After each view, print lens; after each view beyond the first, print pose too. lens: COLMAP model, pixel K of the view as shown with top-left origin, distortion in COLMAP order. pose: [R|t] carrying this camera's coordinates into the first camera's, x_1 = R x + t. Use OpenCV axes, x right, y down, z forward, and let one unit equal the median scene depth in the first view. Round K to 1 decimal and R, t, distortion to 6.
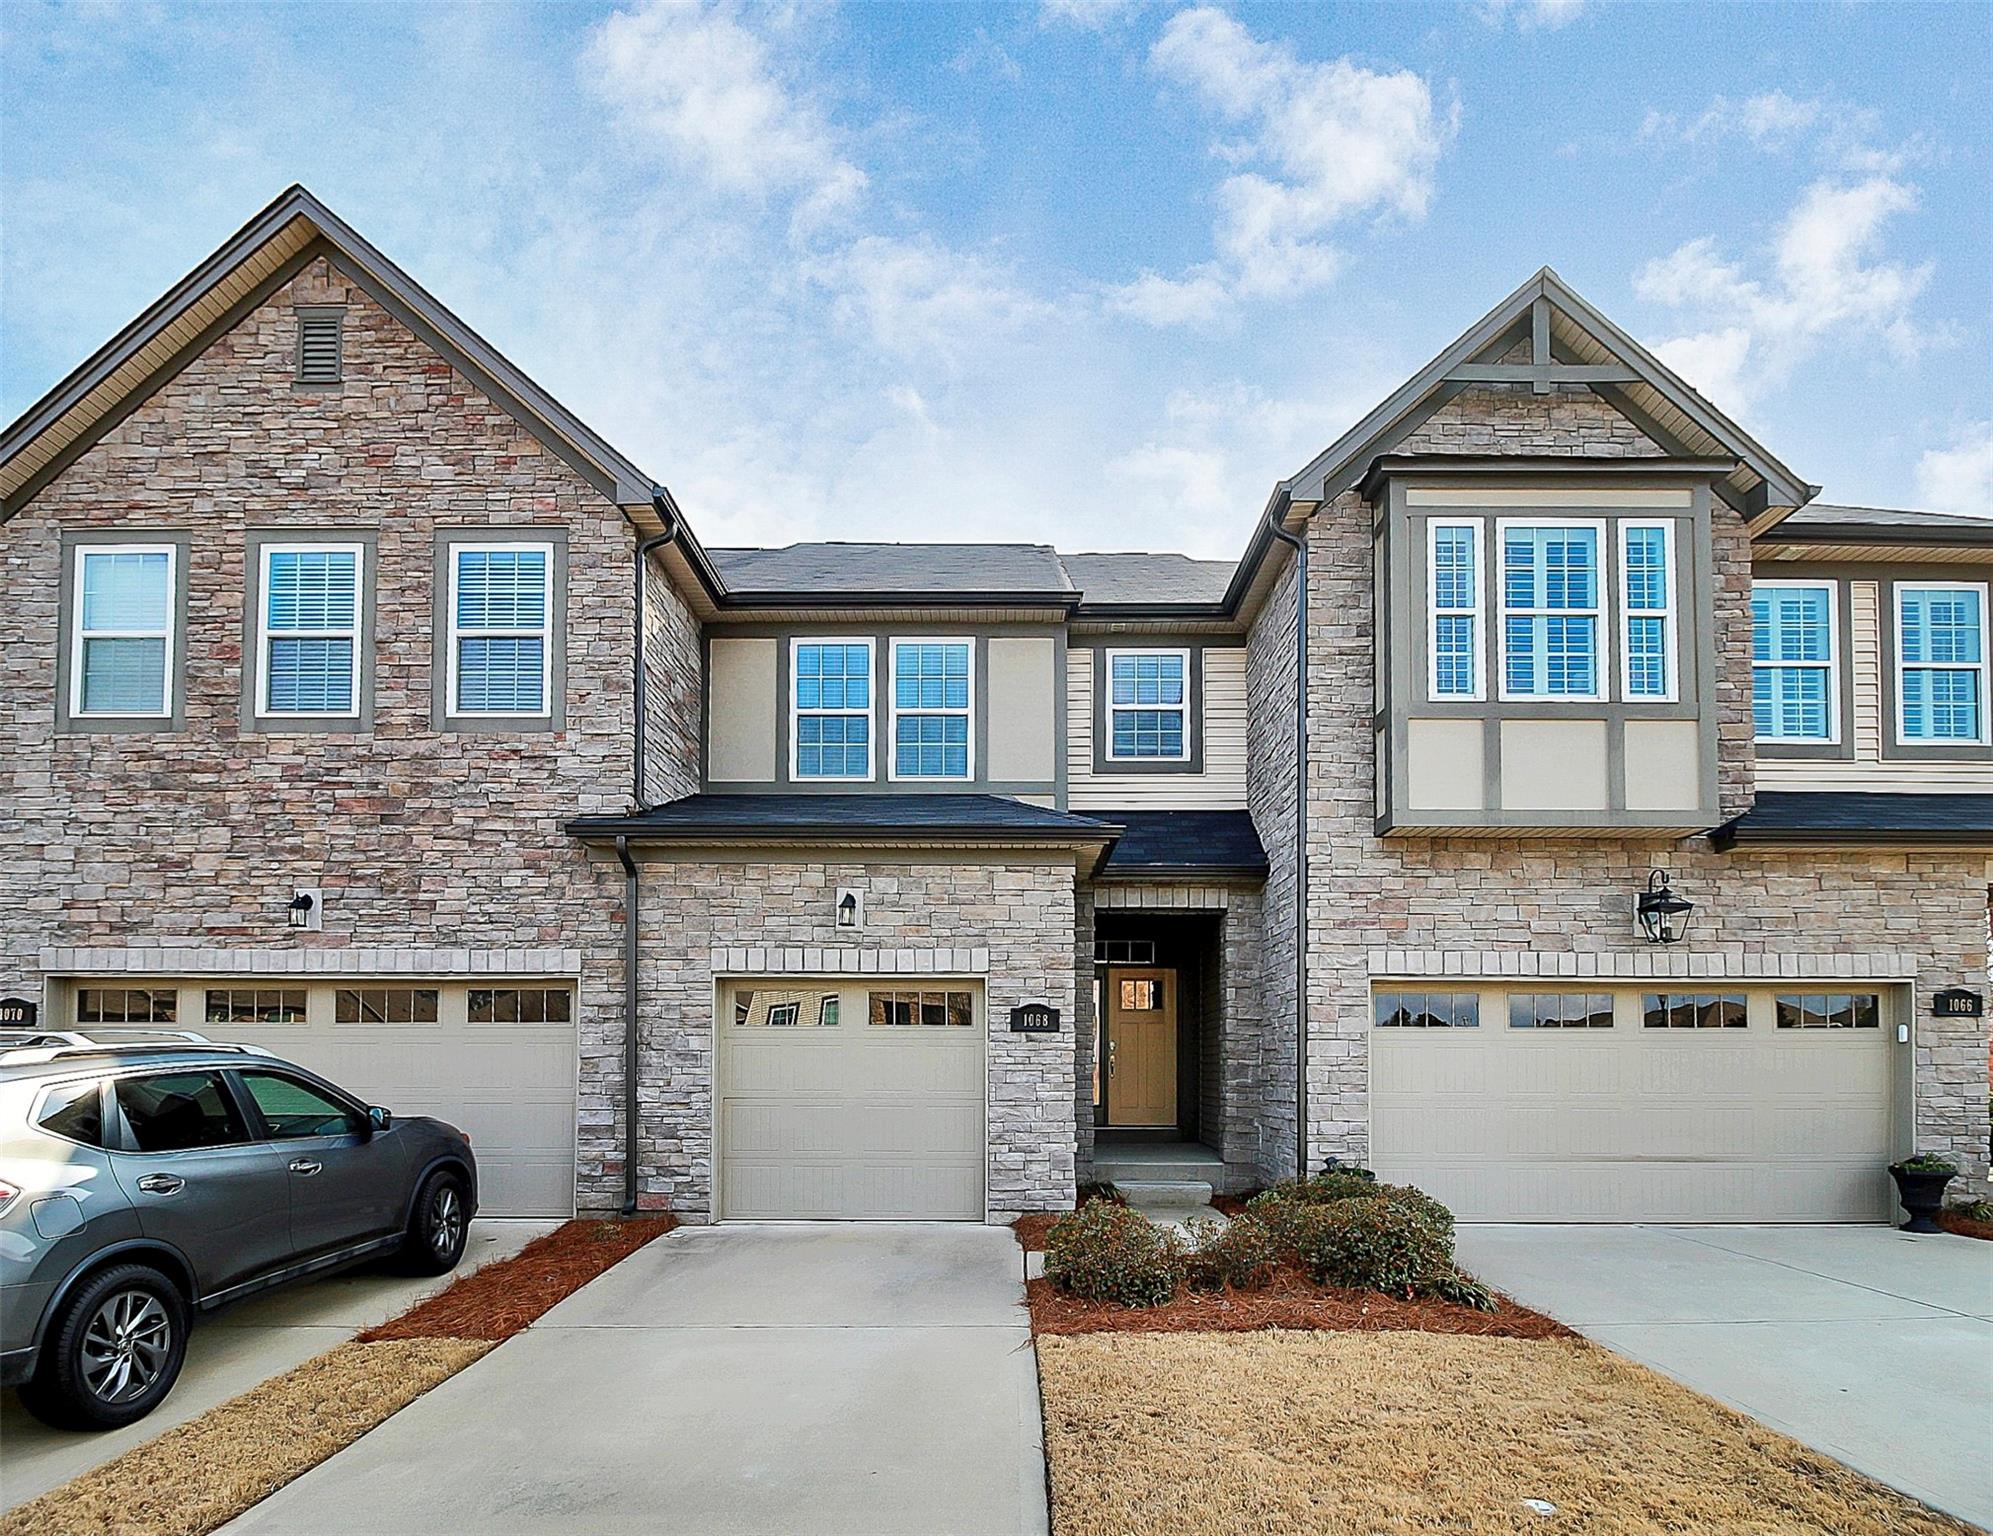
lens RADIAL K [[932.2, 0, 996.5], [0, 932.2, 768.0], [0, 0, 1]] dist [0.000901, -0.006464]
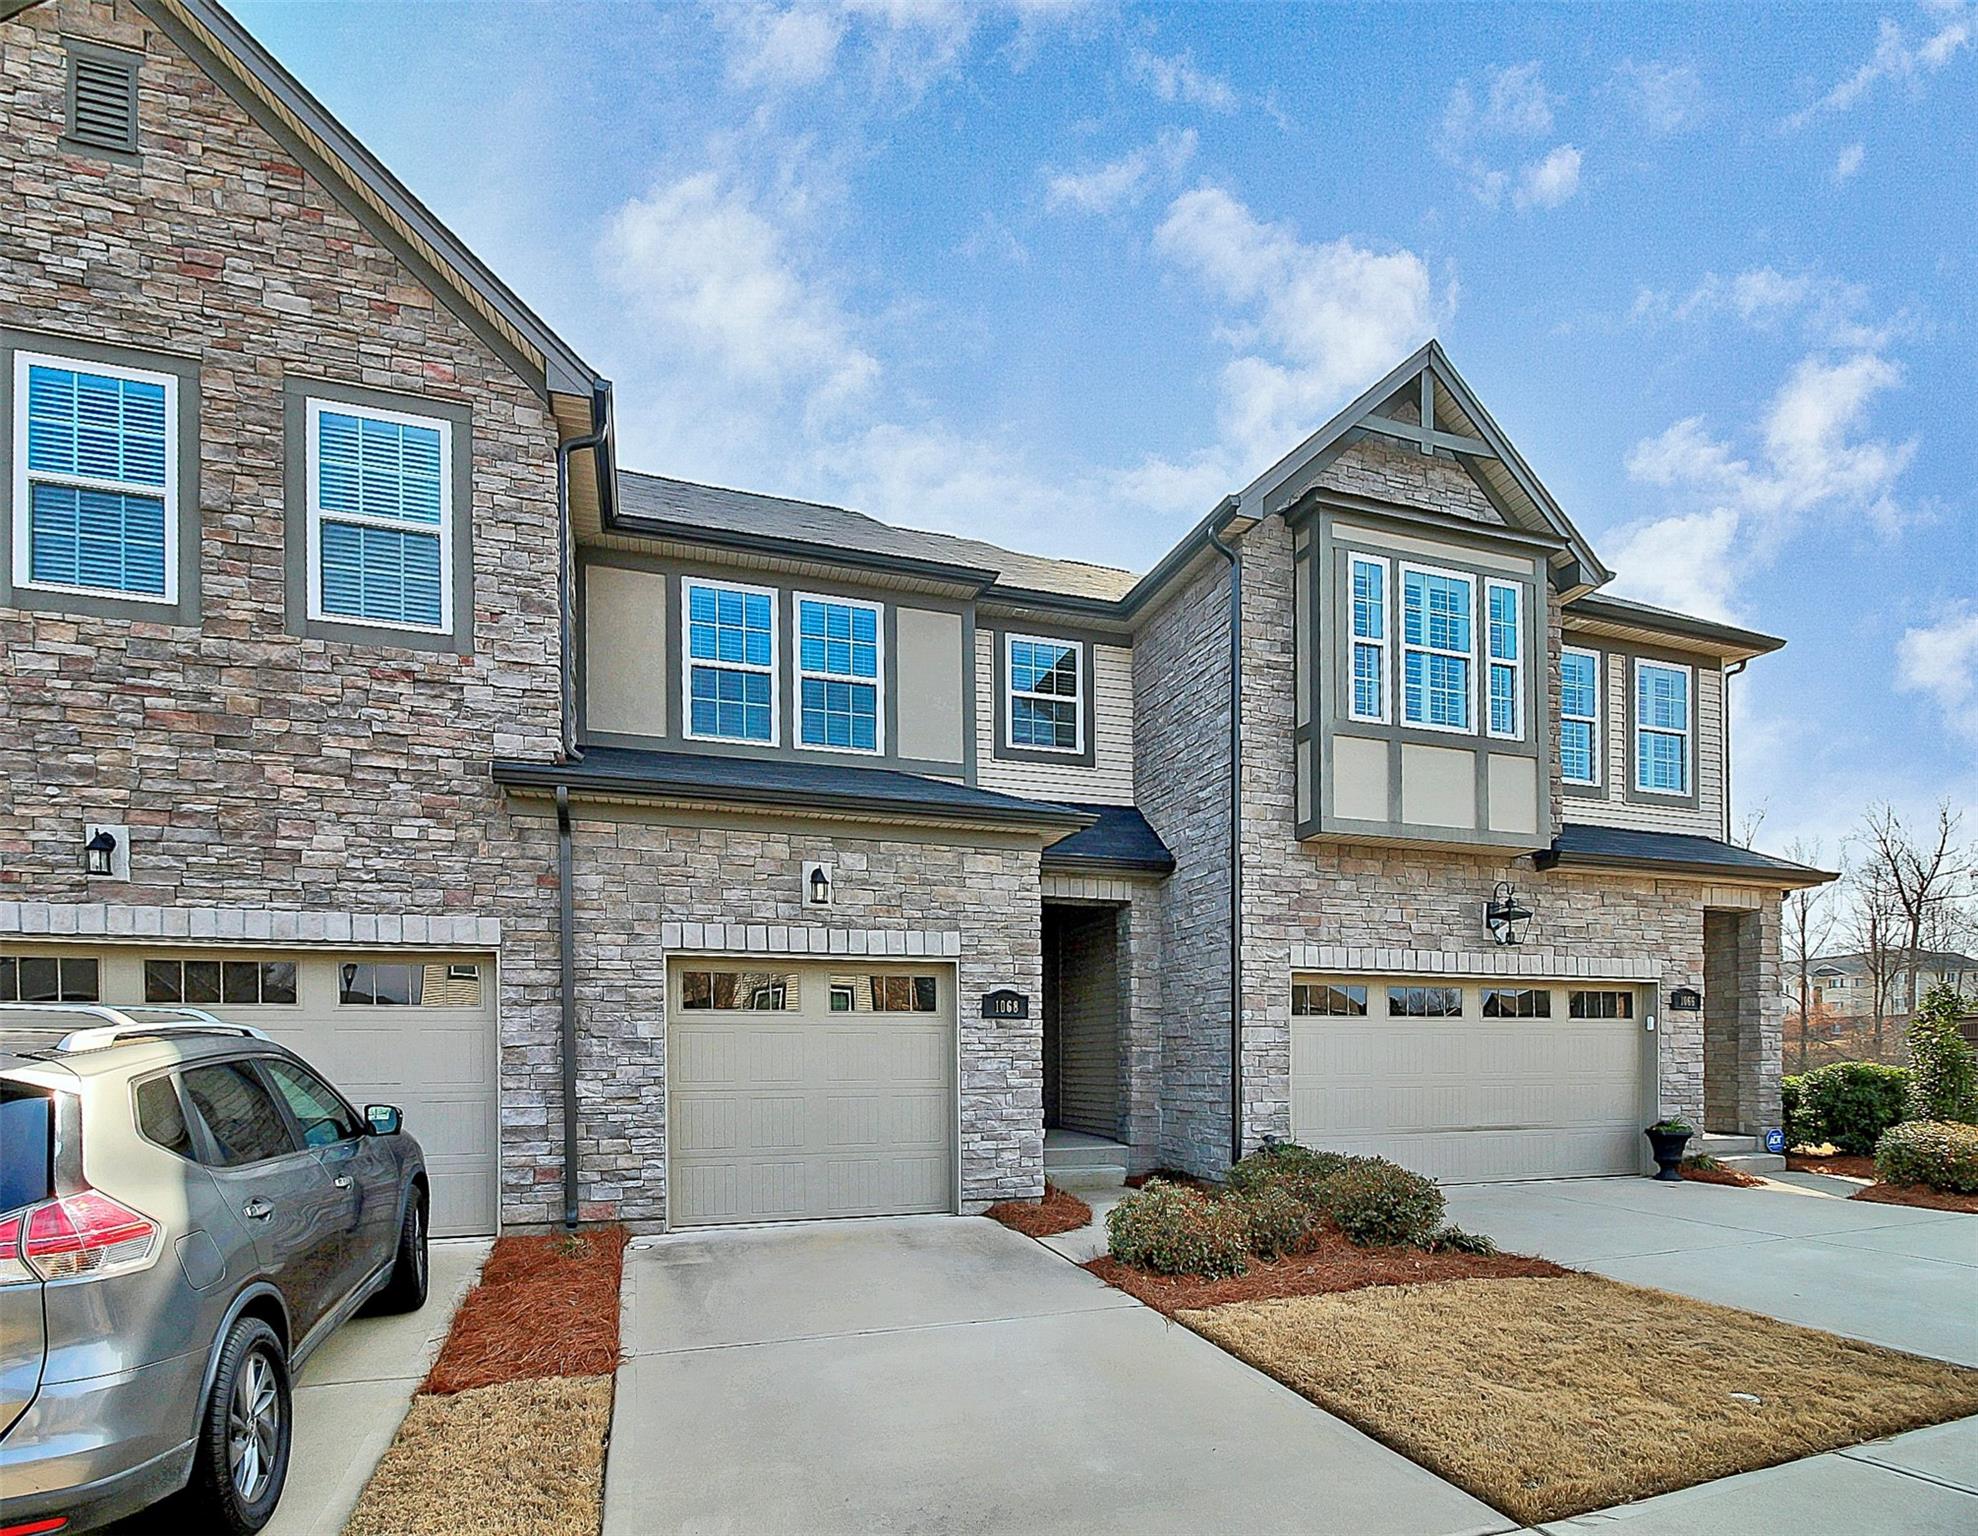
lens RADIAL K [[990.0, 0, 914.0], [0, 990.0, 768.0], [0, 0, 1]] dist [-0.000696, -0.008257]
pose [[0.948838, 0.081563, 0.305047, -0.361610], [-0.088733, 0.996008, 0.009687, 0.018044], [-0.303040, -0.036259, 0.952288, 0.044735]]
